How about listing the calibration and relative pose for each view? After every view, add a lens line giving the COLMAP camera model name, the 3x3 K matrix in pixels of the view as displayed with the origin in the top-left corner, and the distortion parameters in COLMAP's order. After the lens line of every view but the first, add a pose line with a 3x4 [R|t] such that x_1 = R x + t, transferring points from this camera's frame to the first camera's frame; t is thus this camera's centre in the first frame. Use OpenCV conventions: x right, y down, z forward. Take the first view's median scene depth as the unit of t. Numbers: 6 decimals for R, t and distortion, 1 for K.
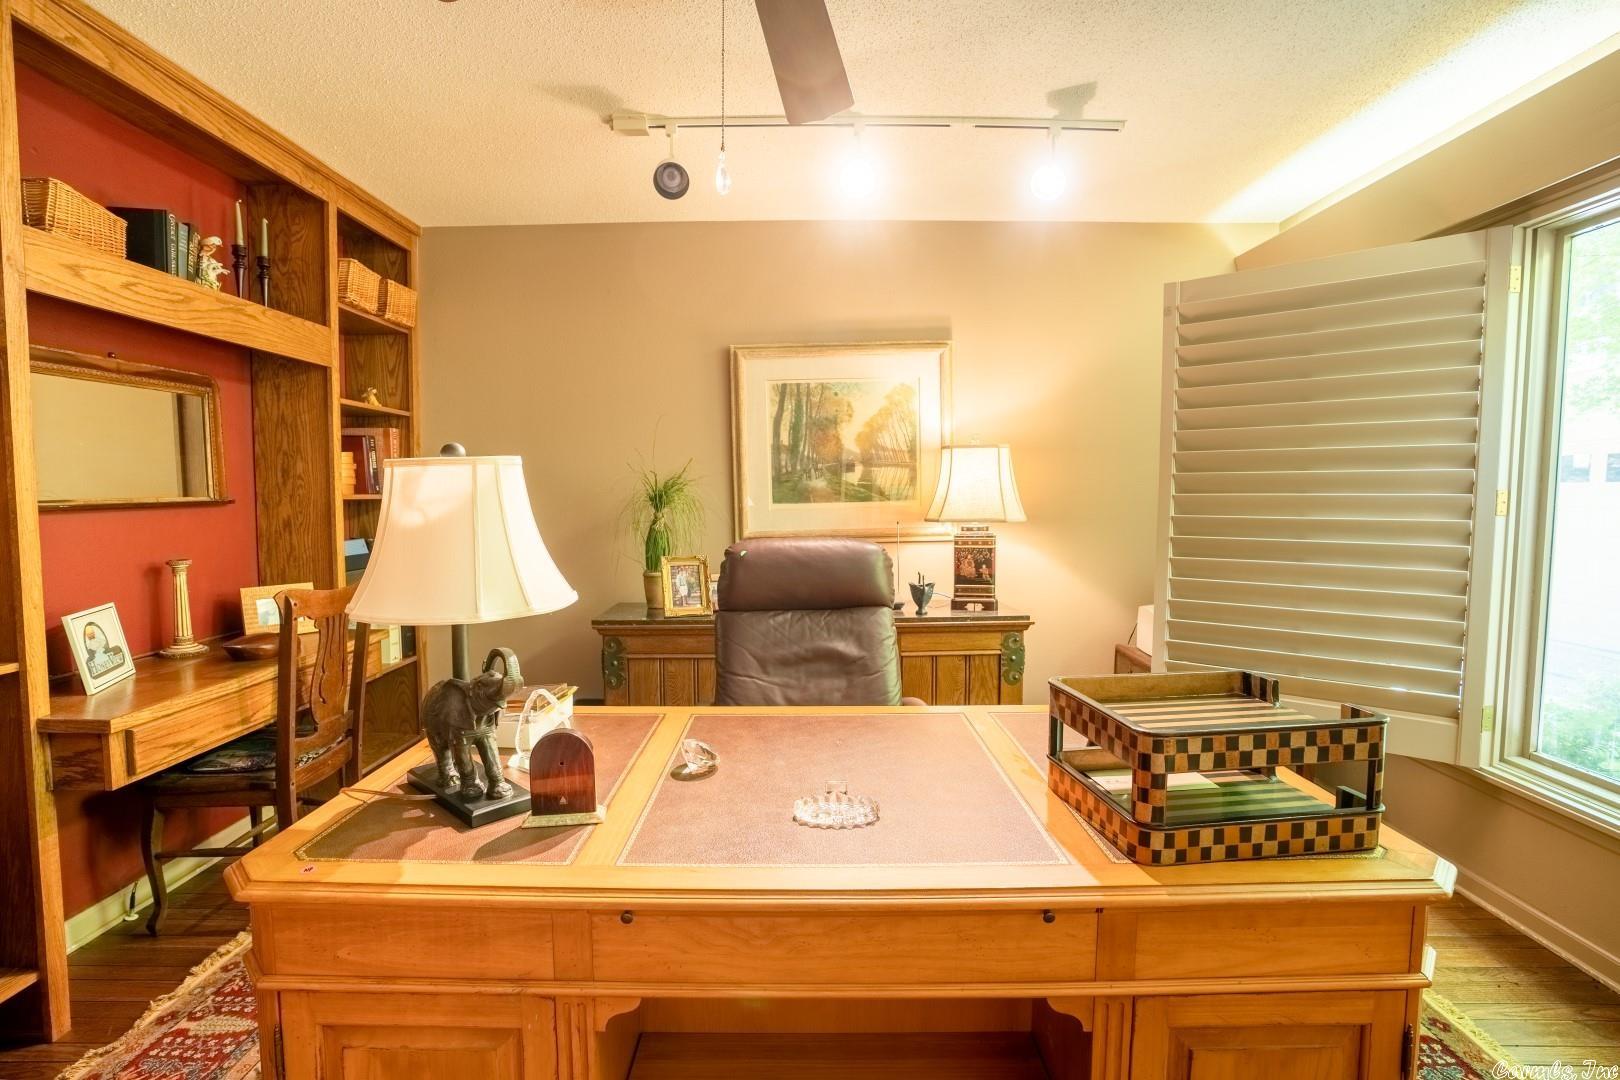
lens RADIAL K [[749.0, 0, 806.3], [0, 749.0, 541.9], [0, 0, 1]] dist [-0.072784, 0.029186]
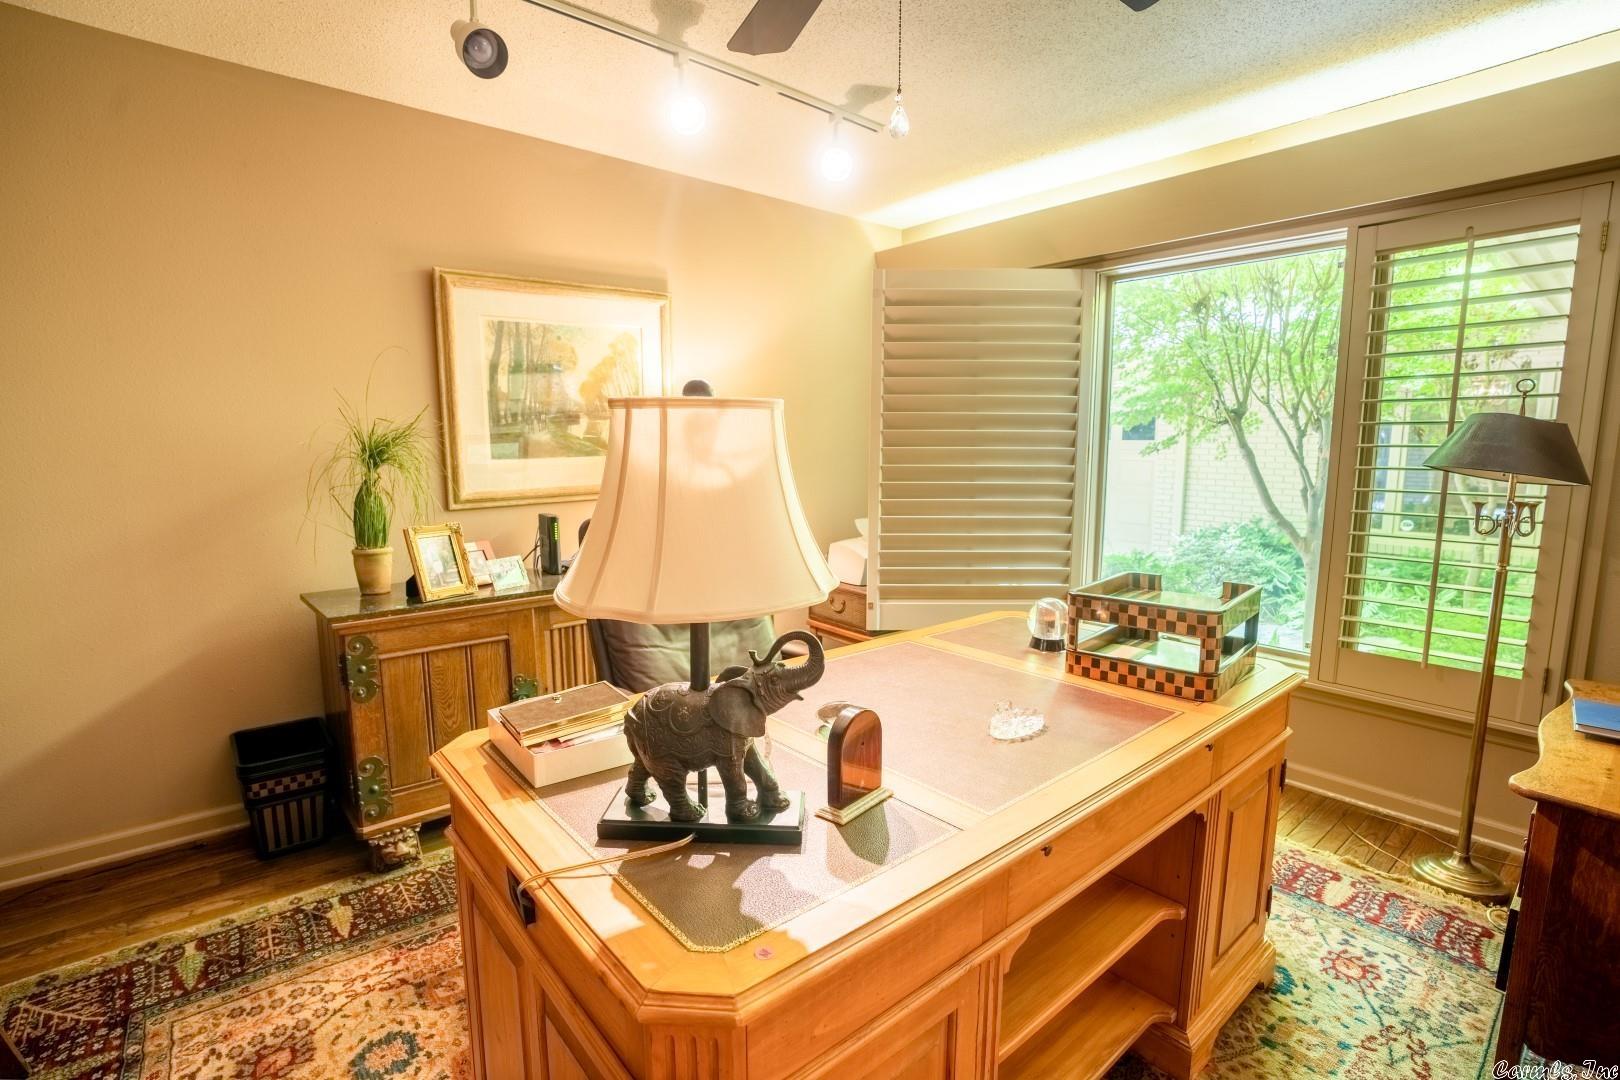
lens RADIAL K [[736.1, 0, 803.7], [0, 736.1, 540.4], [0, 0, 1]] dist [-0.070450, 0.027491]
pose [[0.774313, -0.077525, 0.628036, -0.343473], [0.038977, 0.996426, 0.074943, -0.007602], [-0.631601, -0.033550, 0.774567, 0.130413]]
